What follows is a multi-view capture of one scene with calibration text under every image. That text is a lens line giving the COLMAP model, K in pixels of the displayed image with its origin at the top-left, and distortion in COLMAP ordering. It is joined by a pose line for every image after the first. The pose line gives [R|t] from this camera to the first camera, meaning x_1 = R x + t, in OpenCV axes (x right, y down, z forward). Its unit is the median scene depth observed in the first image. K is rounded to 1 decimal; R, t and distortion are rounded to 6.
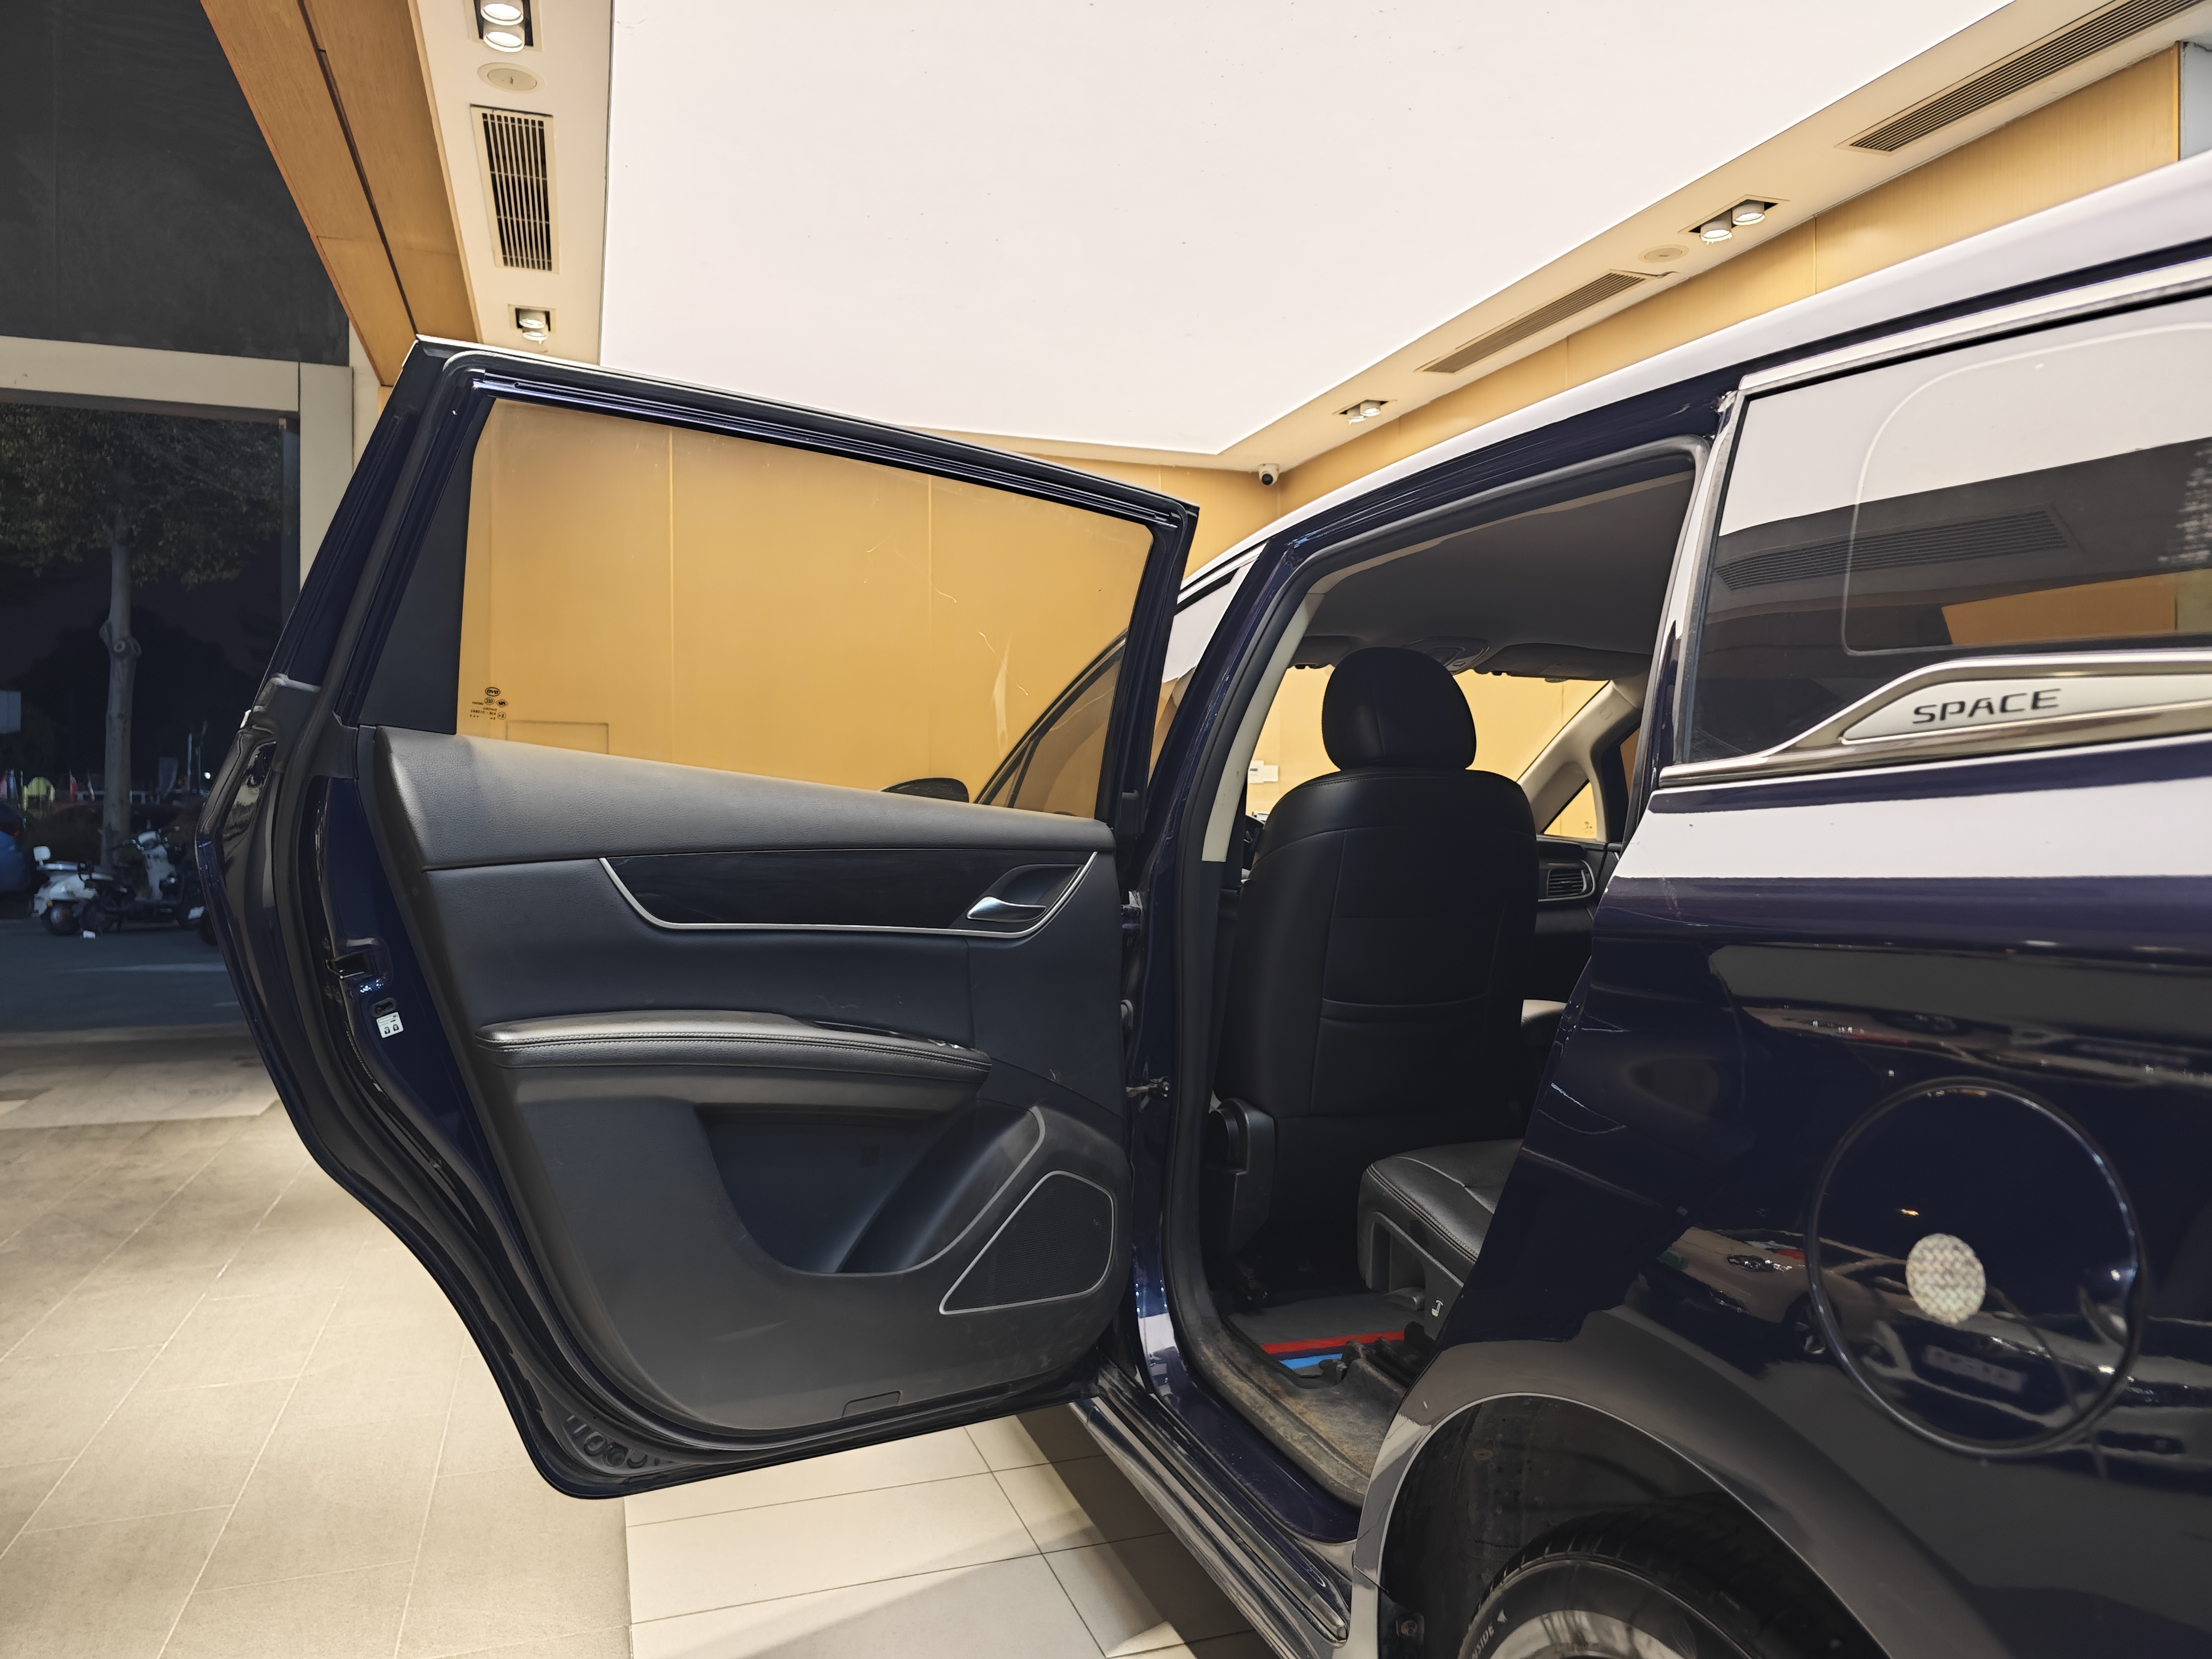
lens RADIAL K [[1498.1, 0, 1106.0], [0, 1498.1, 829.5], [0, 0, 1]] dist [0.026707, -0.035124]
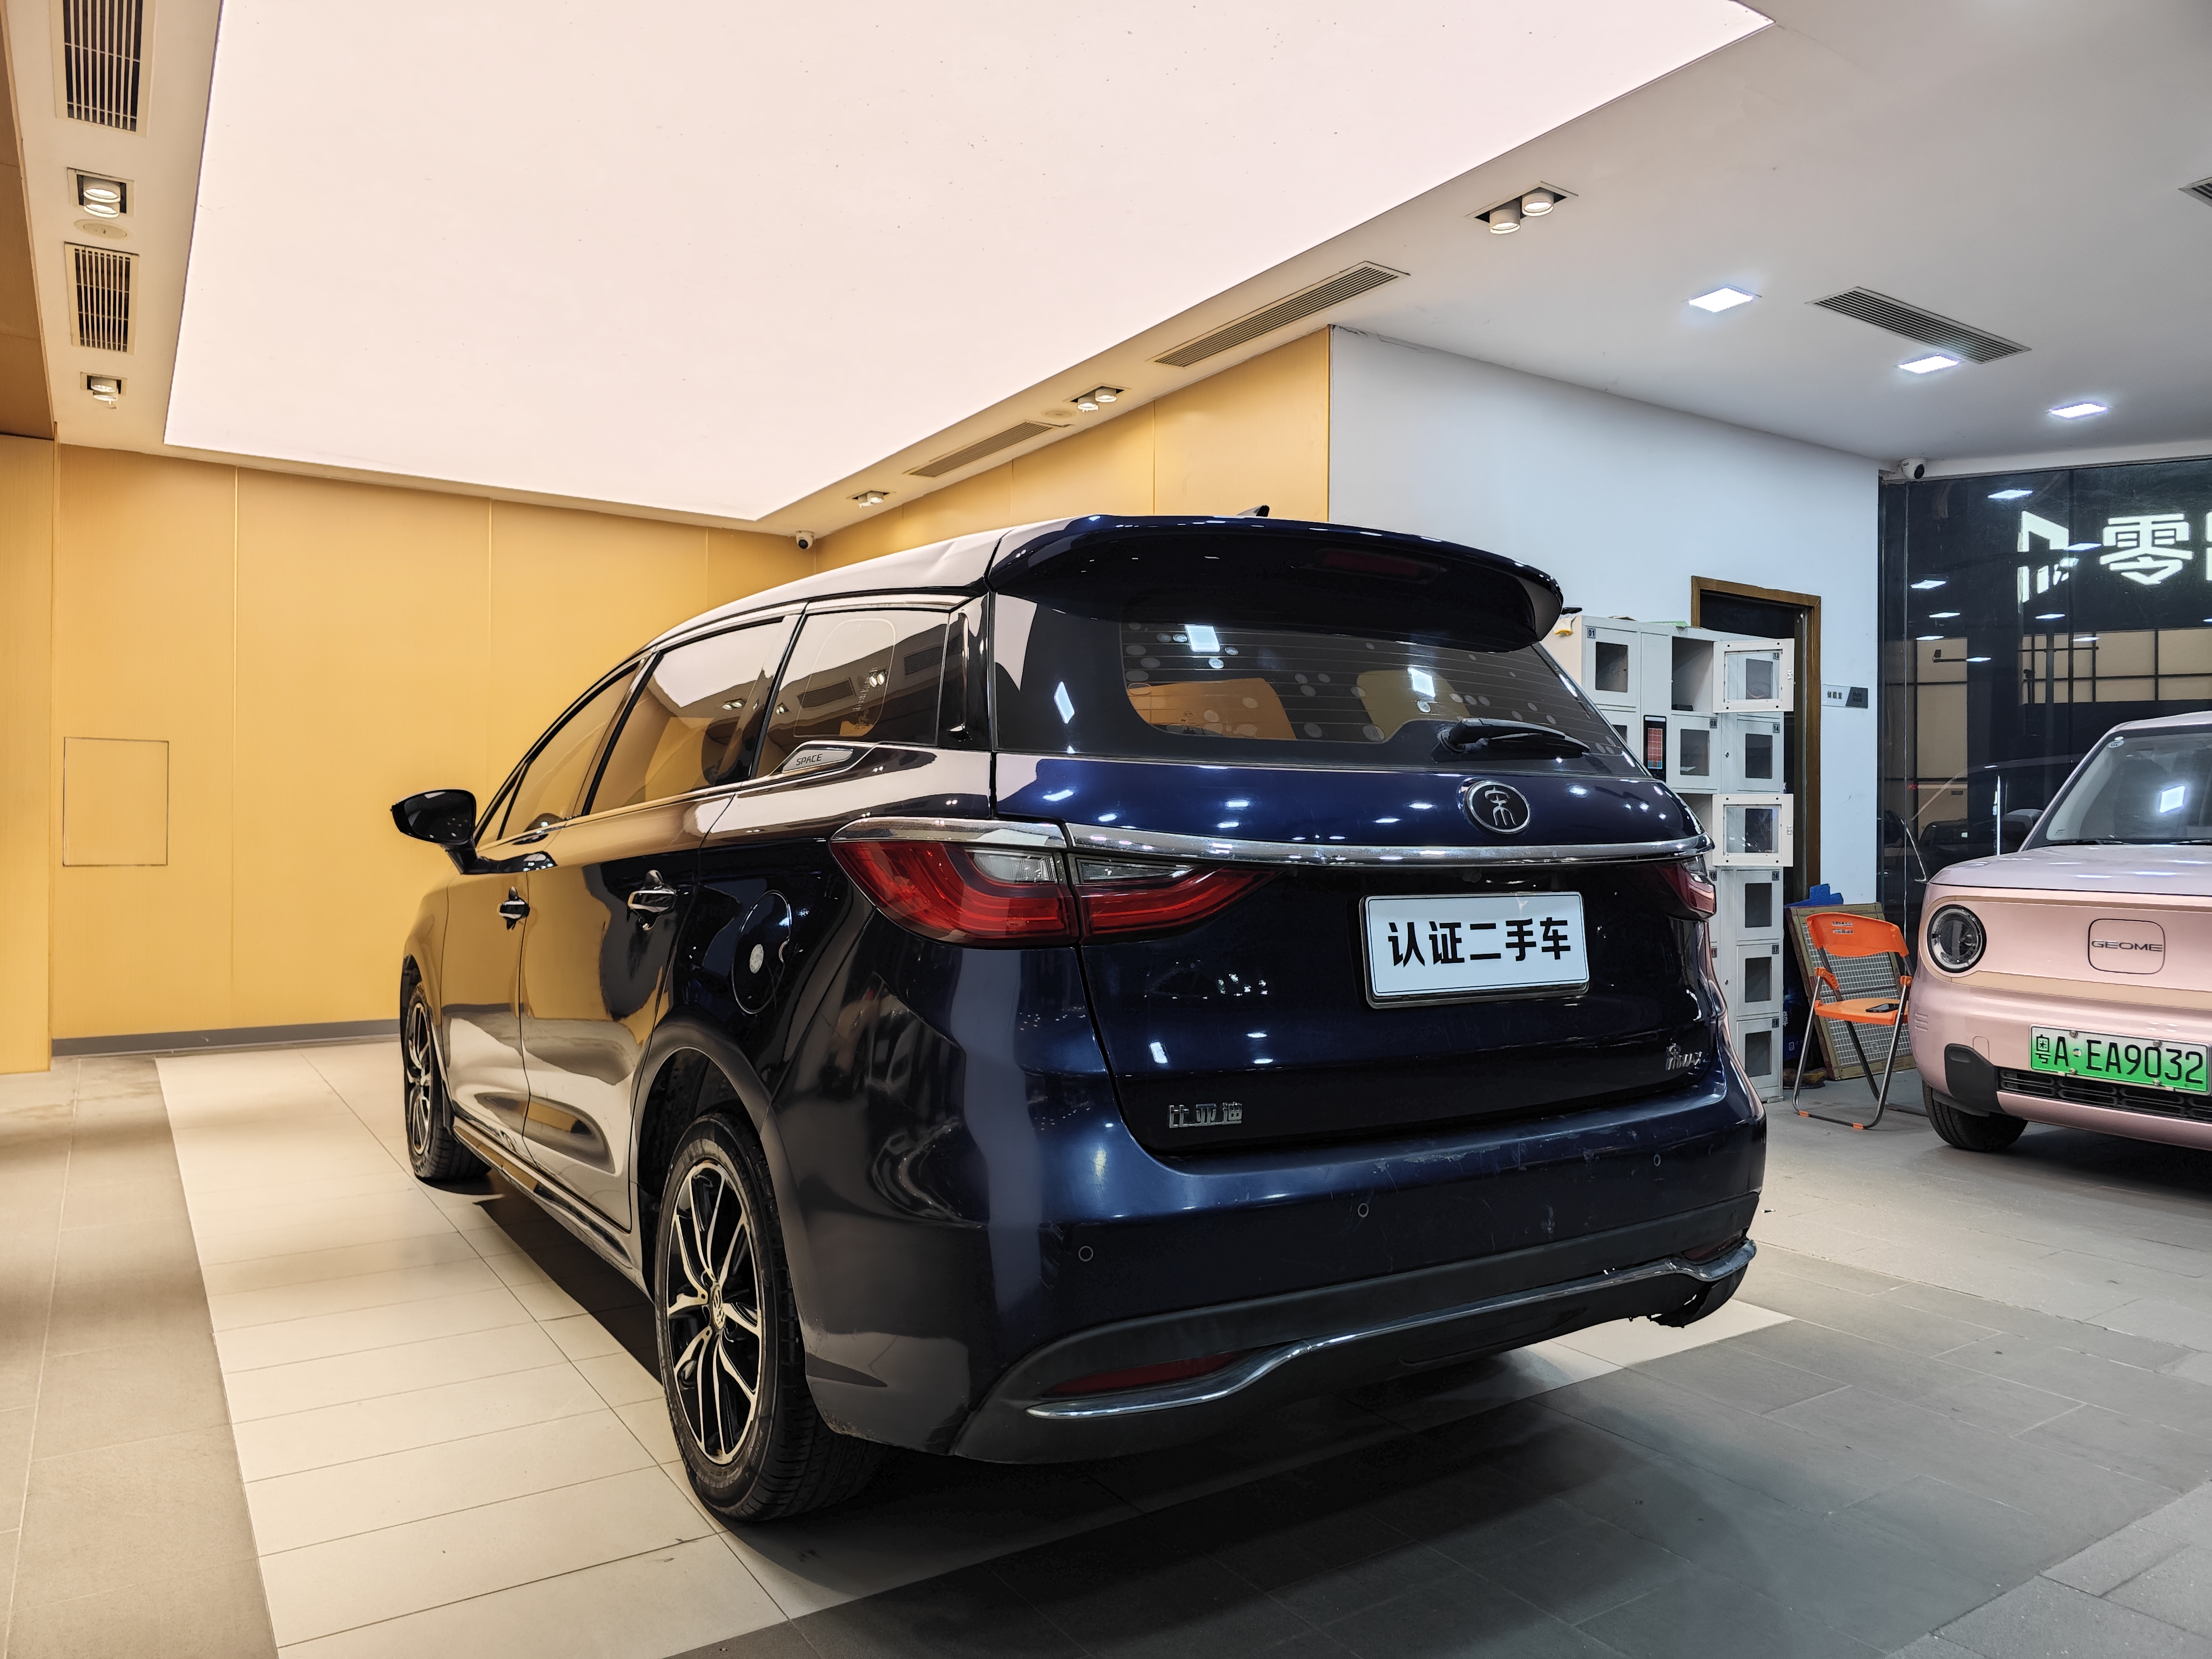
lens RADIAL K [[1493.5, 0, 1109.6], [0, 1493.5, 816.8], [0, 0, 1]] dist [0.023264, -0.025066]
pose [[0.968846, 0.006893, 0.247567, 0.069019], [-0.000600, 0.999675, -0.025487, 0.012993], [-0.247662, 0.024544, 0.968536, -0.255009]]
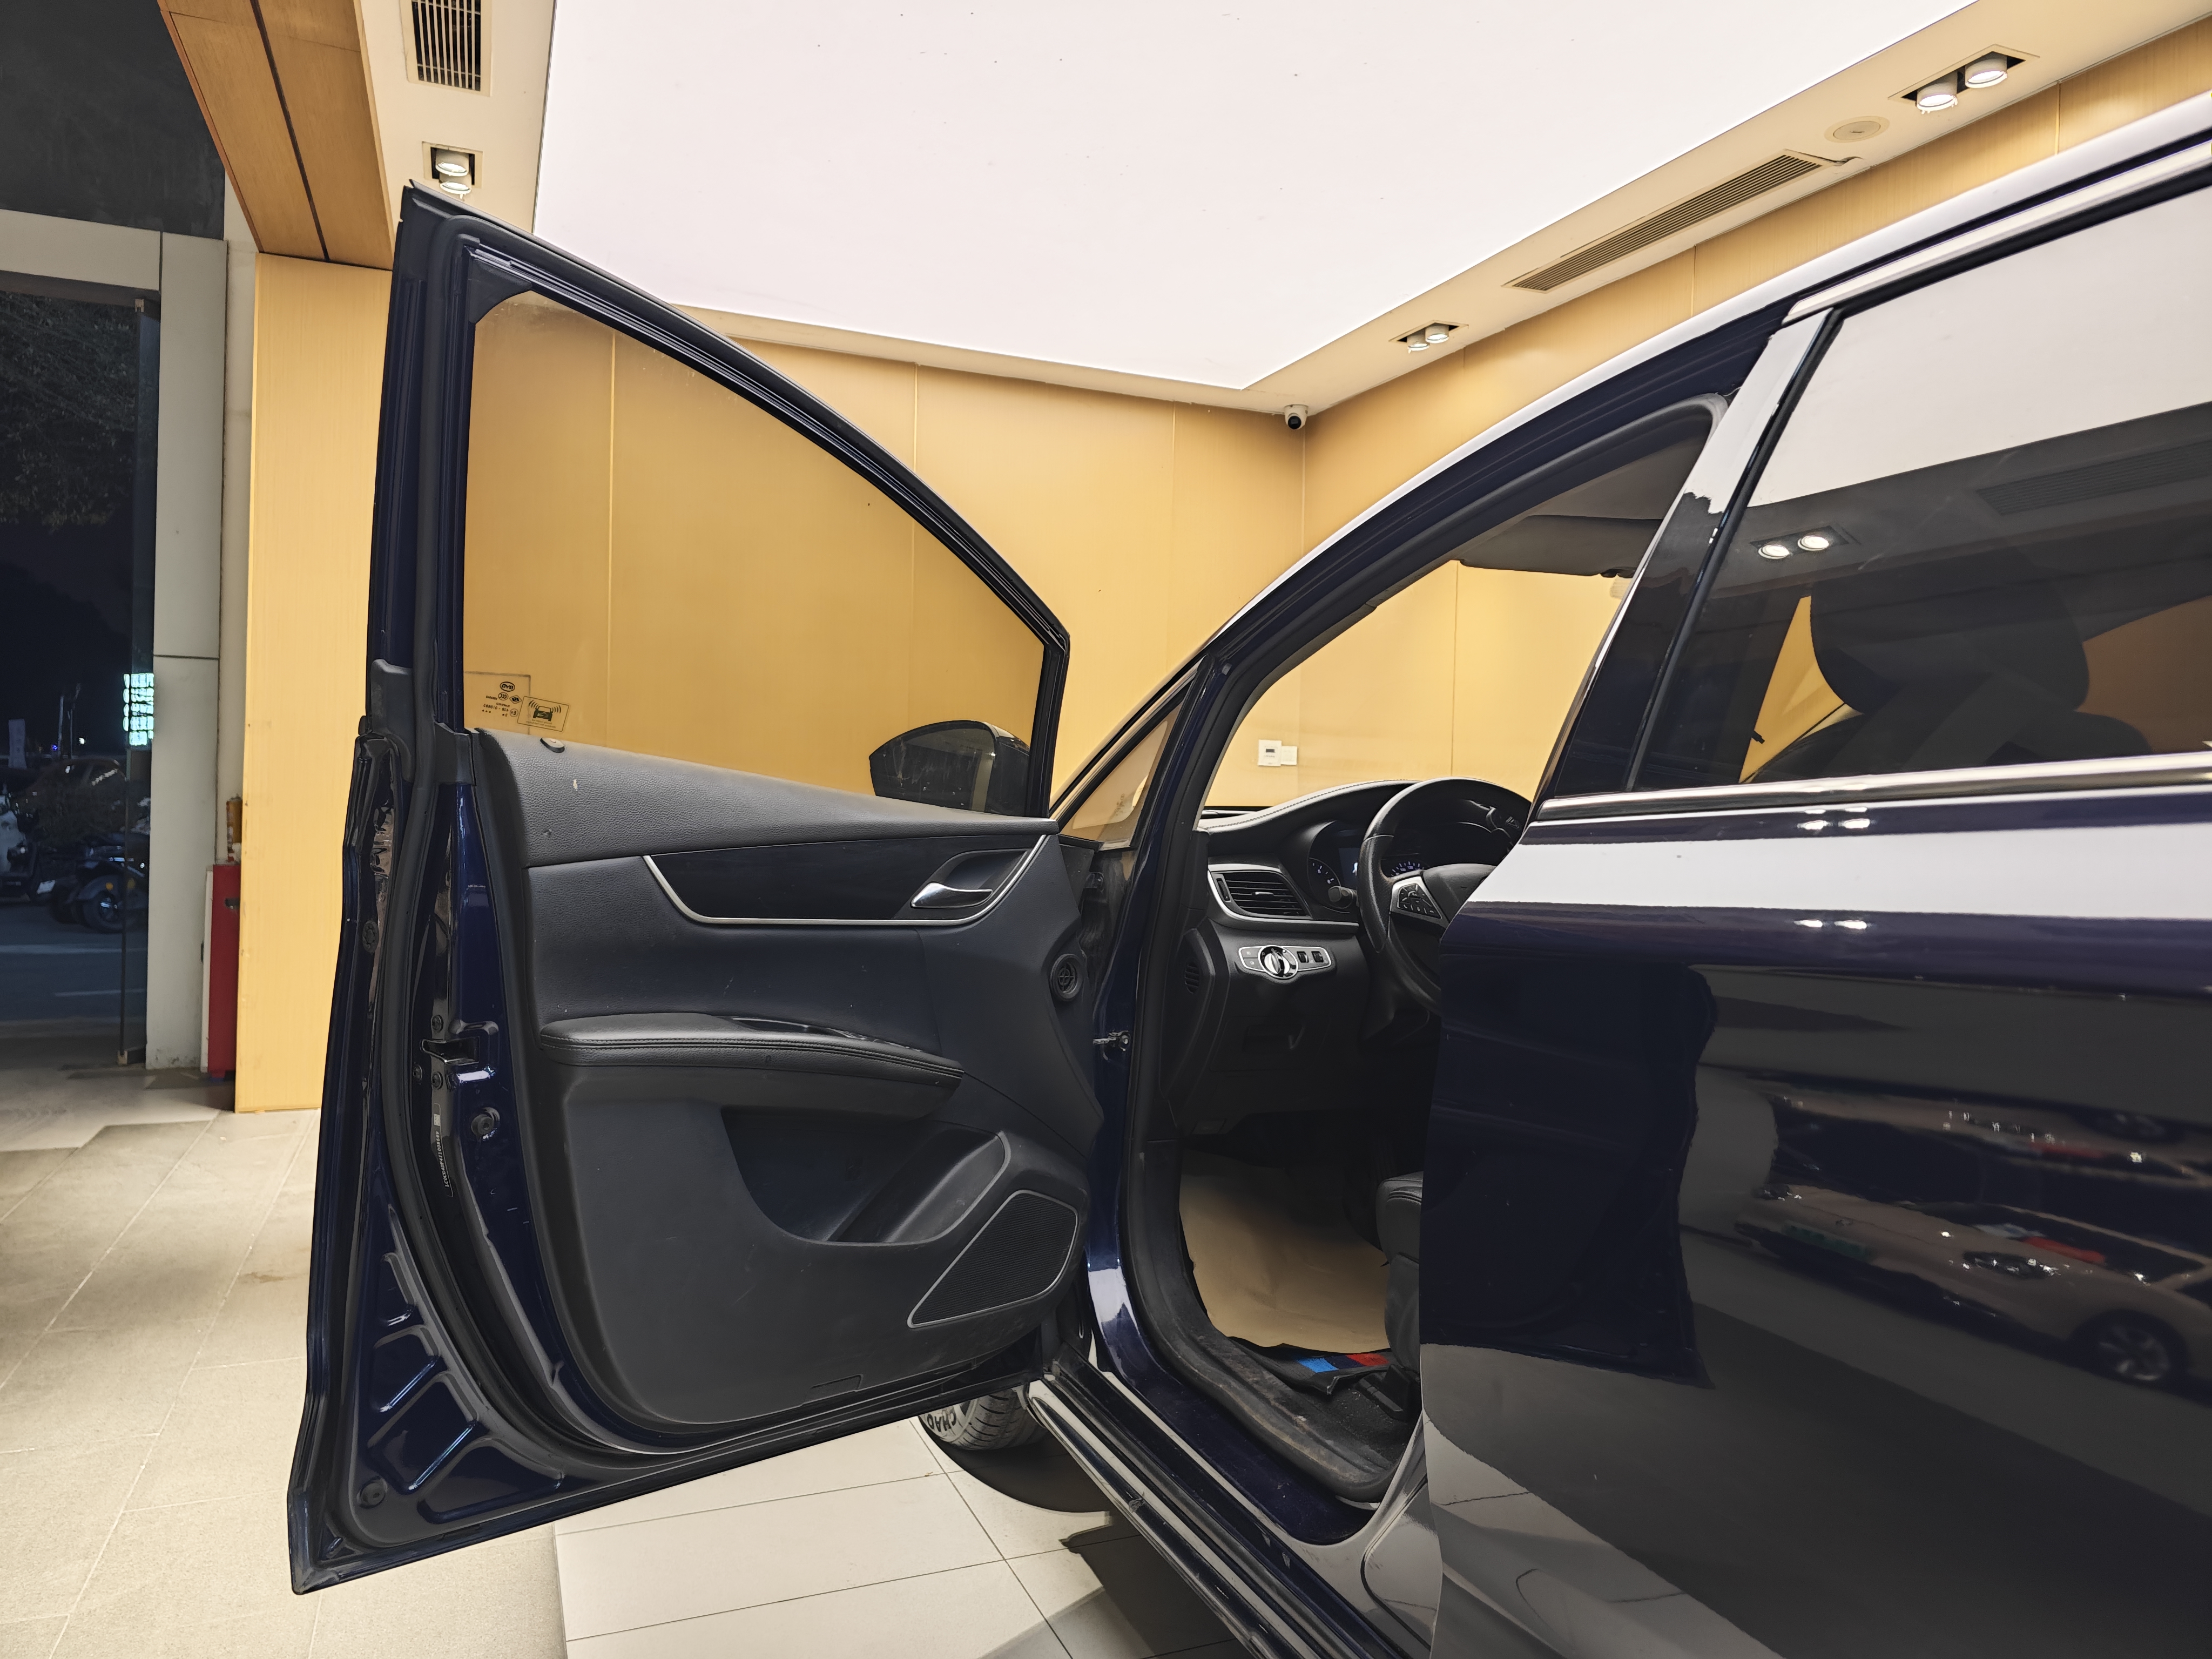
lens RADIAL K [[1493.5, 0, 1109.6], [0, 1493.5, 816.8], [0, 0, 1]] dist [0.023264, -0.025066]
pose [[0.997892, 0.020427, 0.061603, -0.068500], [-0.020399, 0.999791, -0.001071, 0.003732], [-0.061612, -0.000188, 0.998100, 0.166524]]
